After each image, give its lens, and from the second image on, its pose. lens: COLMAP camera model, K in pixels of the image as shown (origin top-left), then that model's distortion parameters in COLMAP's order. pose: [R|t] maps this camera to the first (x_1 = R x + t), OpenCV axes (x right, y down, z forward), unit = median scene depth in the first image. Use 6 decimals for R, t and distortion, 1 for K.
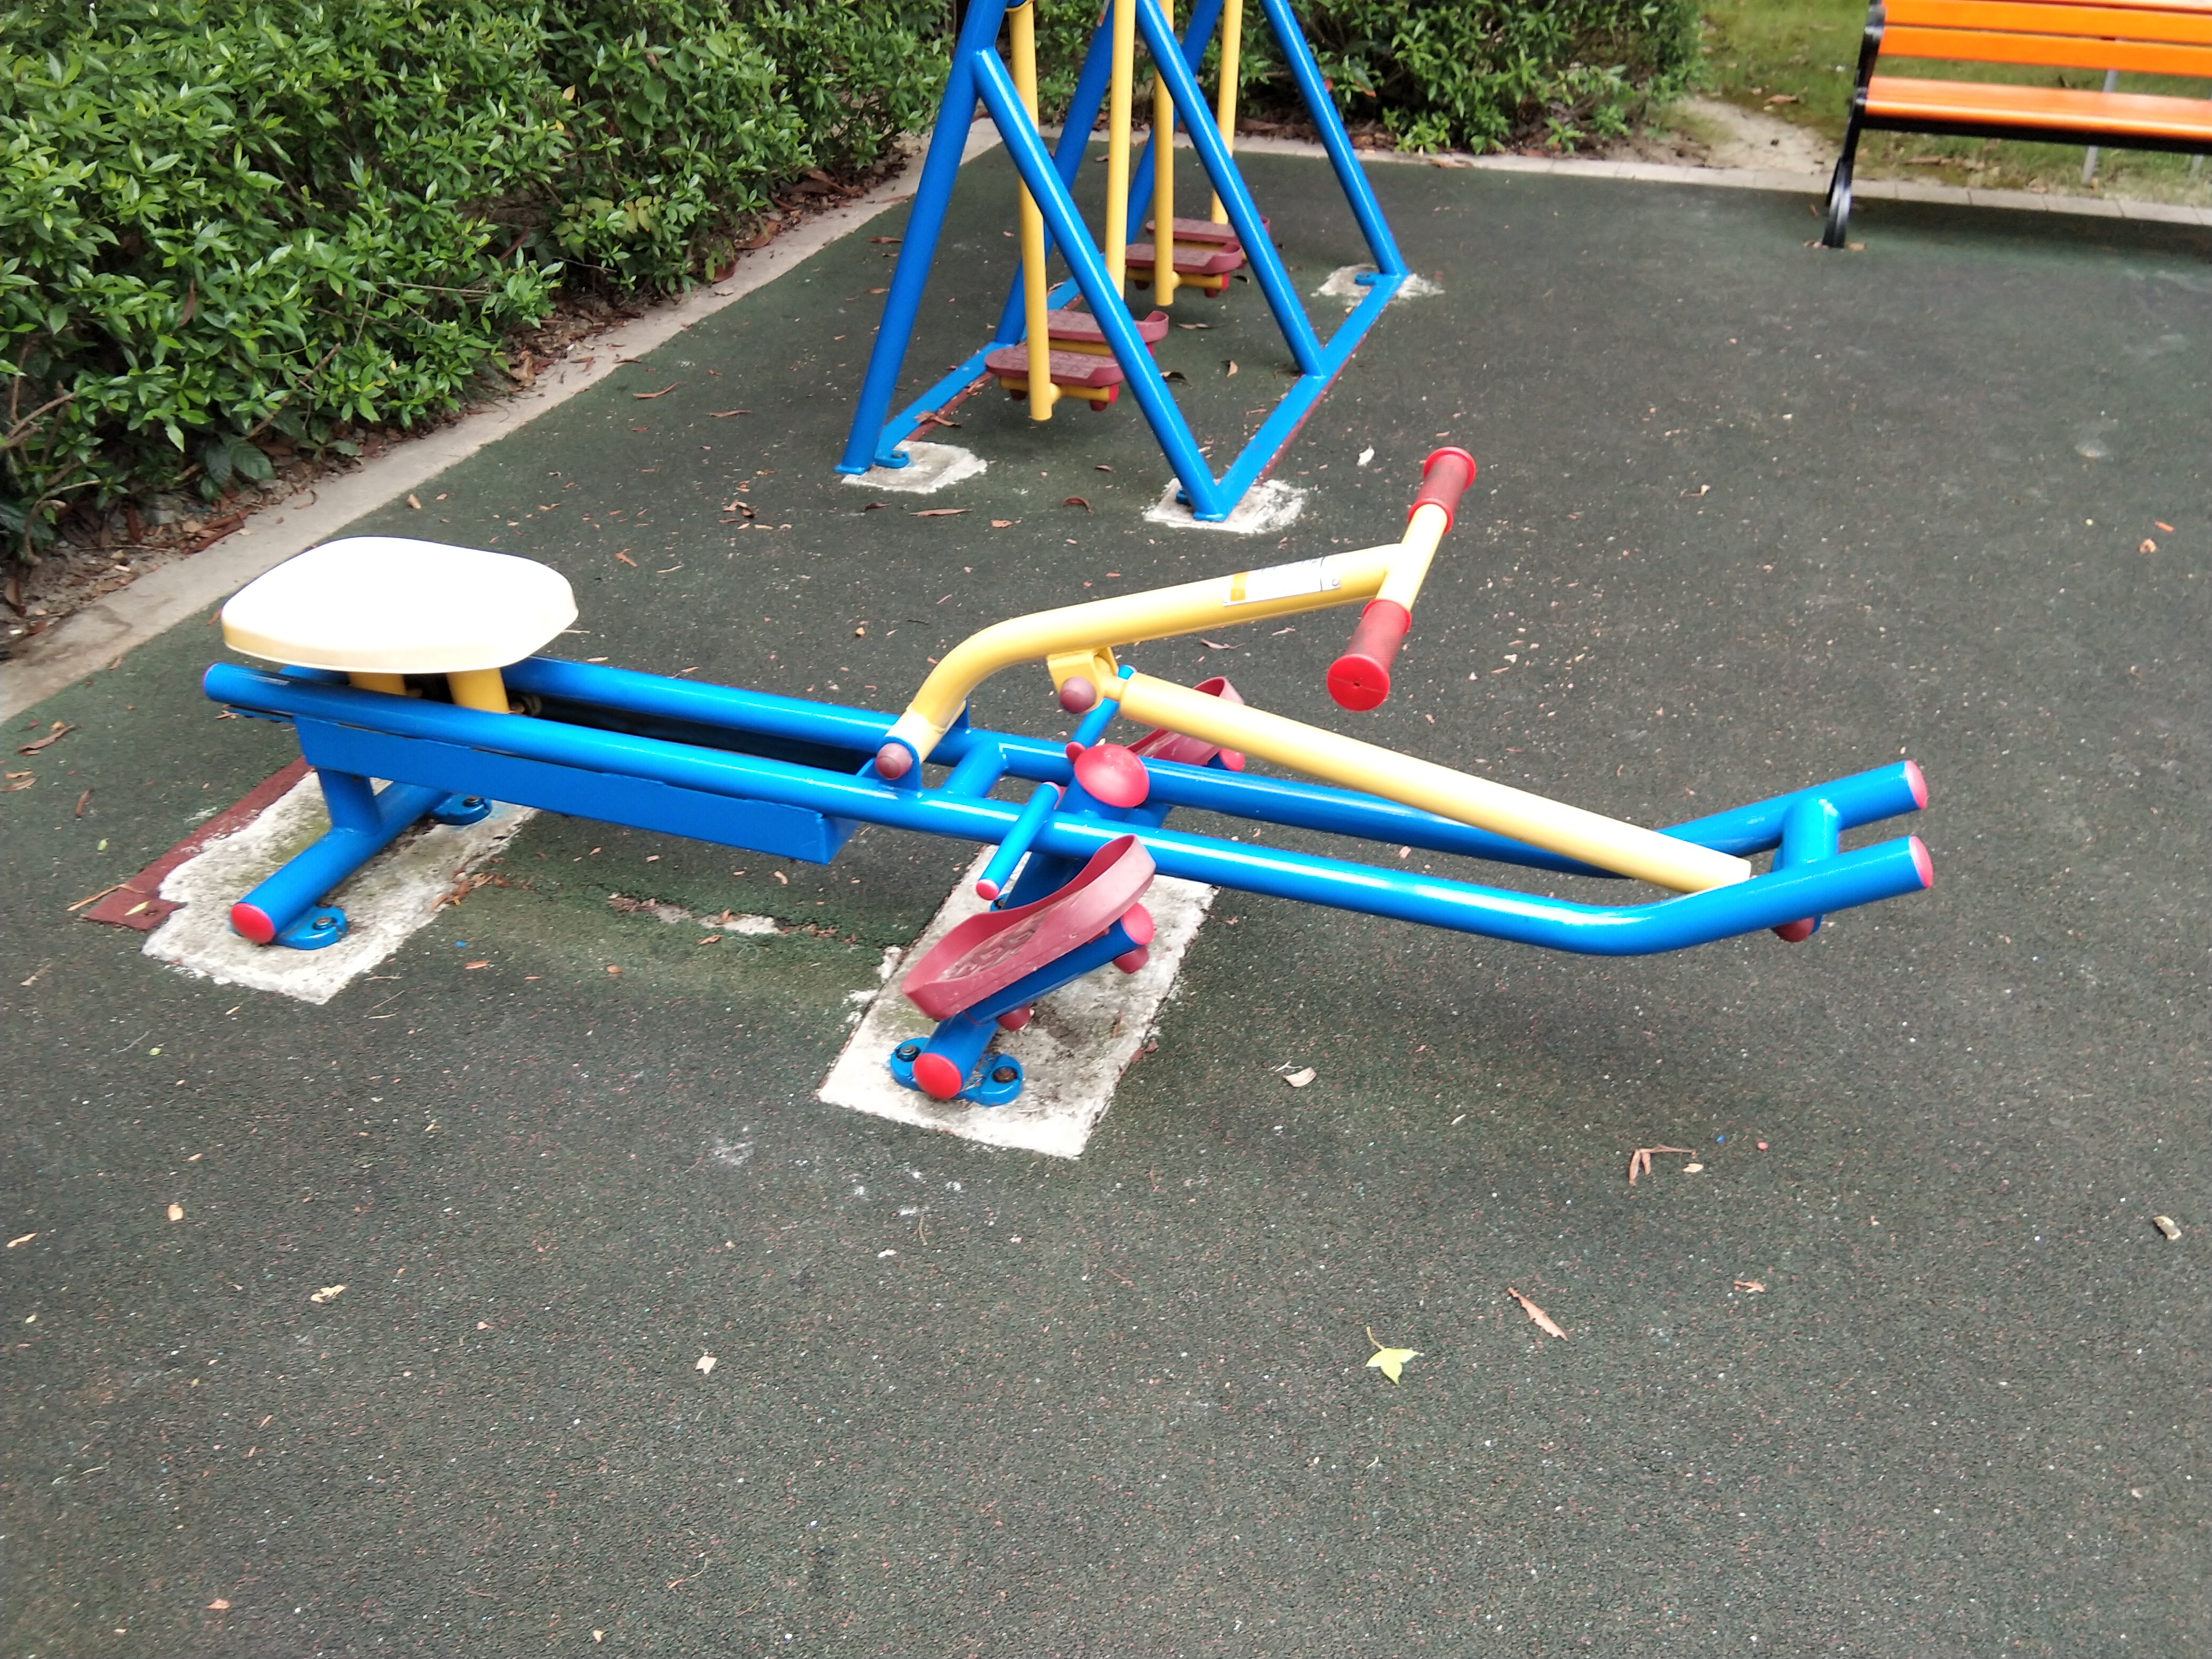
lens RADIAL K [[1765.5, 0, 1090.4], [0, 1765.5, 815.5], [0, 0, 1]] dist [0.069813, -0.098897]
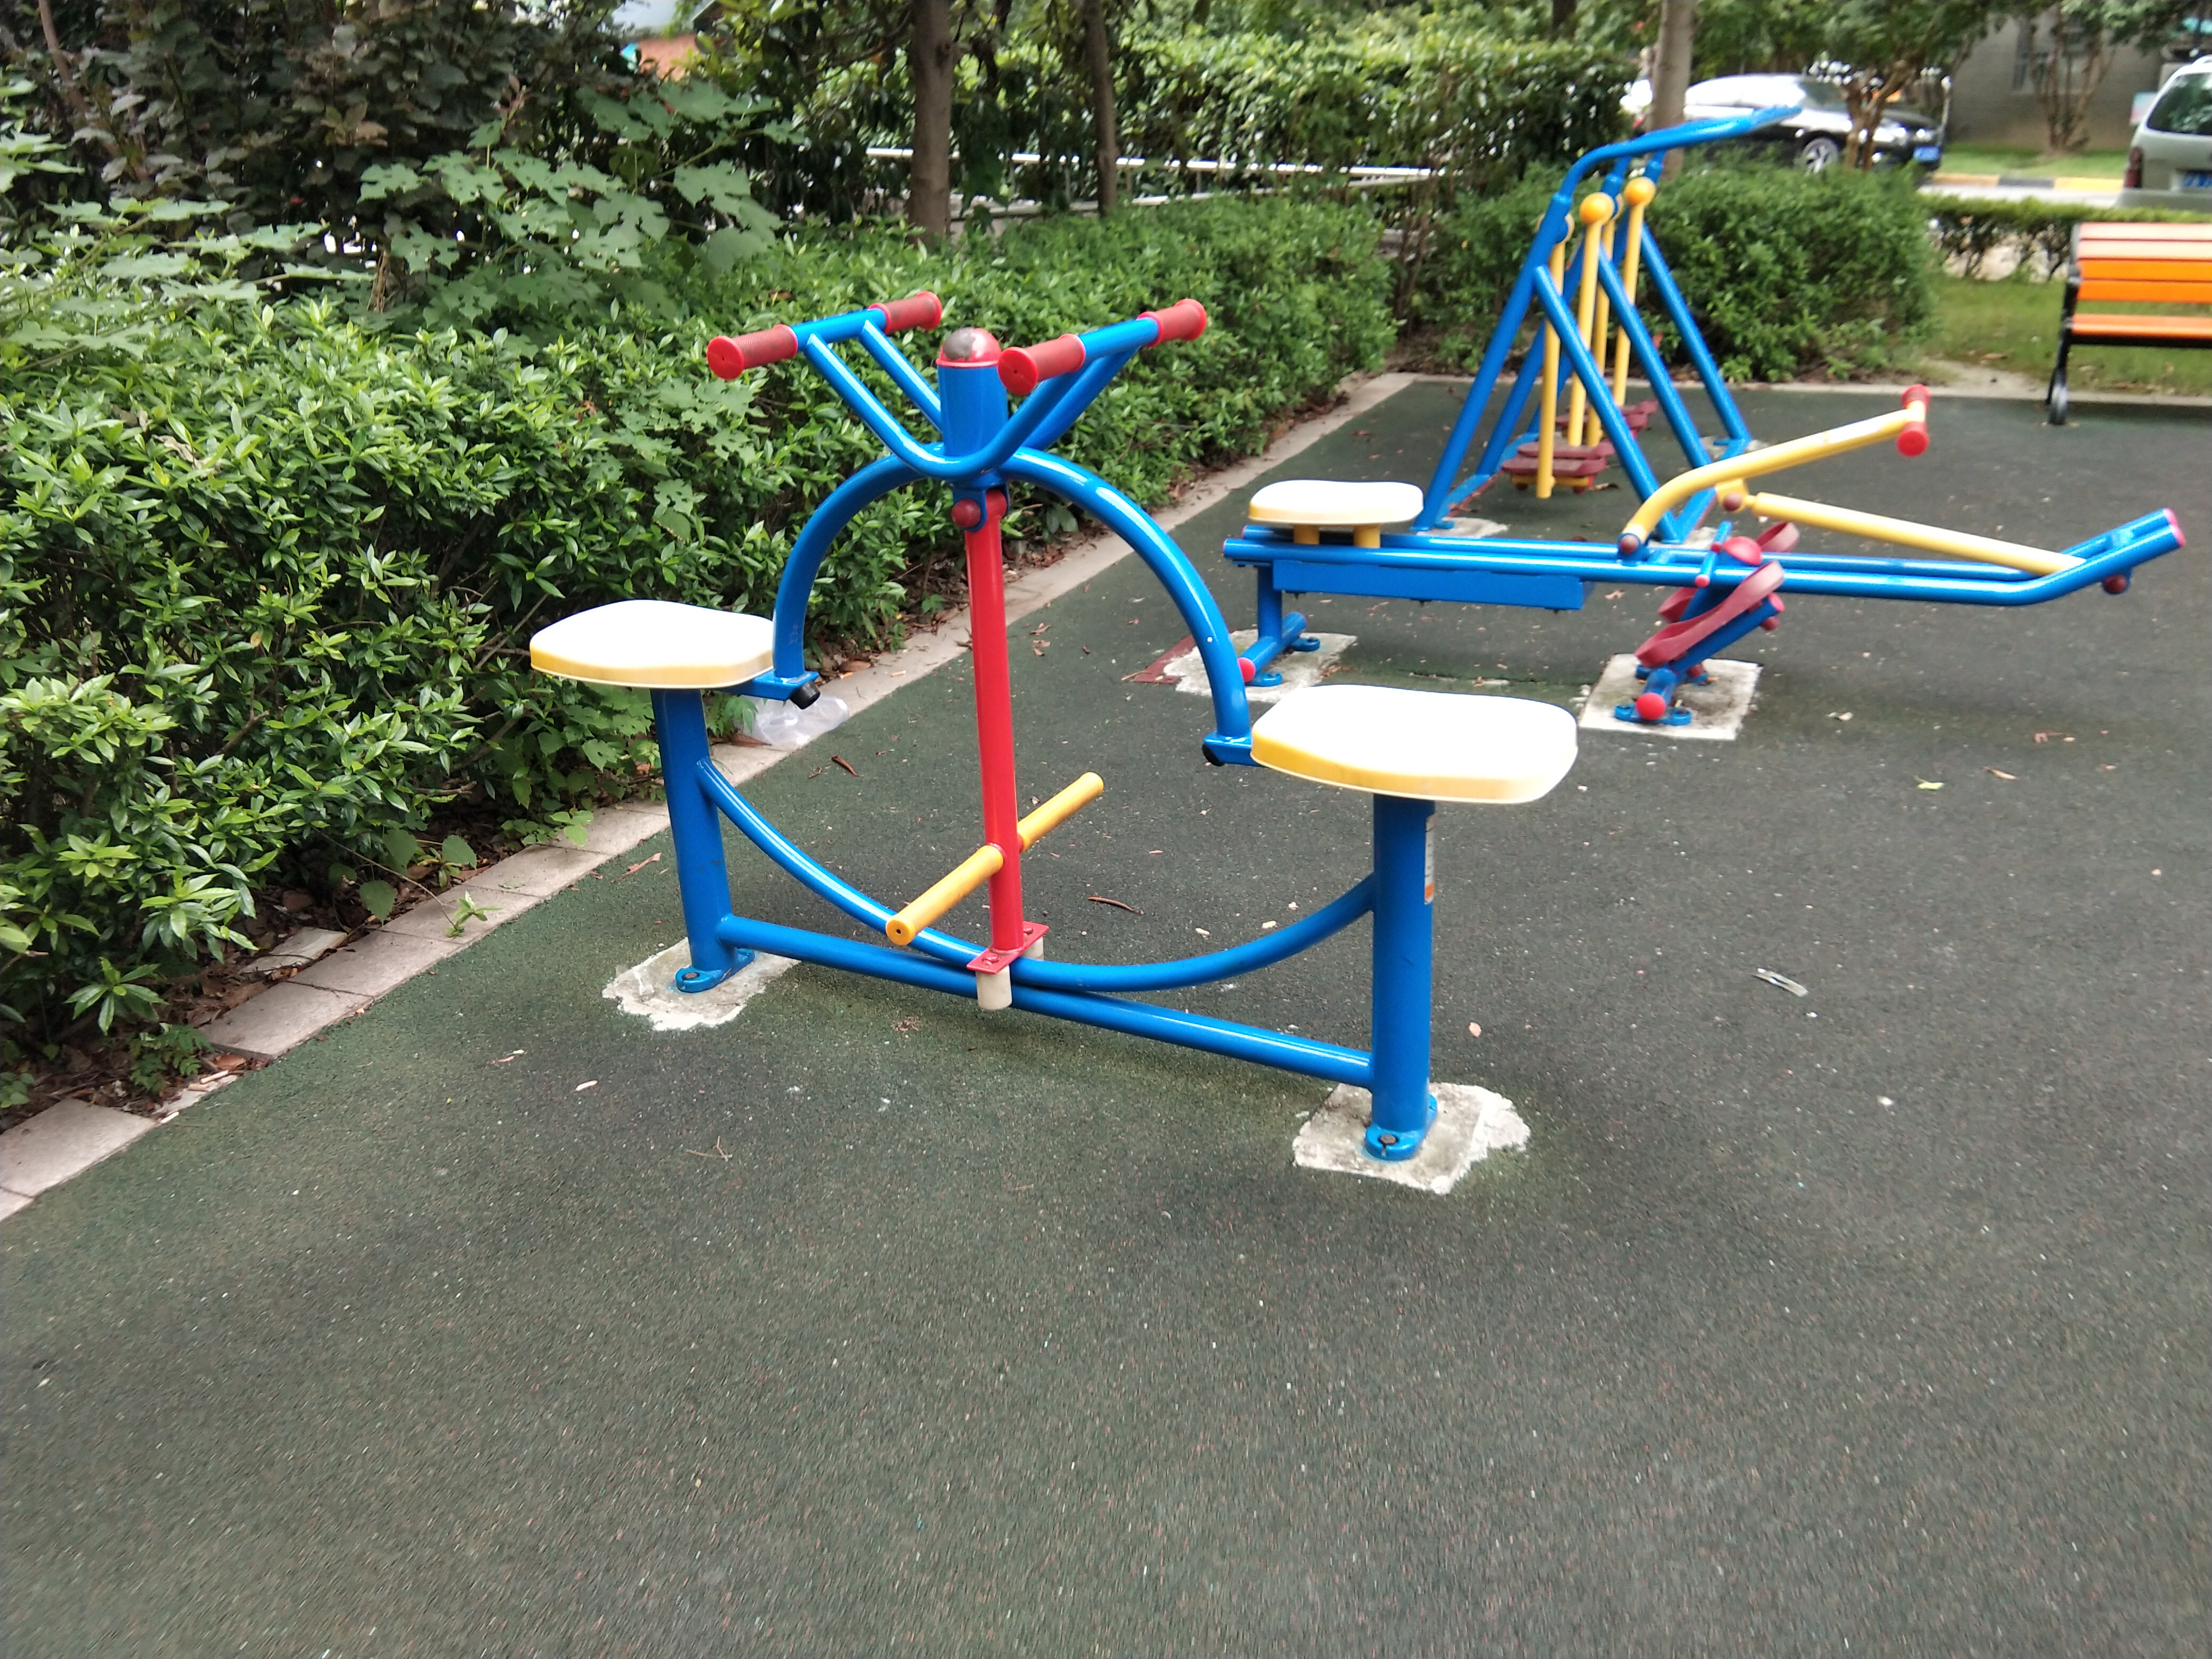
lens RADIAL K [[1763.0, 0, 1066.5], [0, 1763.0, 797.8], [0, 0, 1]] dist [0.133486, -0.226708]
pose [[0.995329, 0.009449, -0.096080, -0.219970], [-0.028205, 0.980242, -0.195782, 0.266691], [0.092331, 0.197577, 0.975929, -0.391150]]
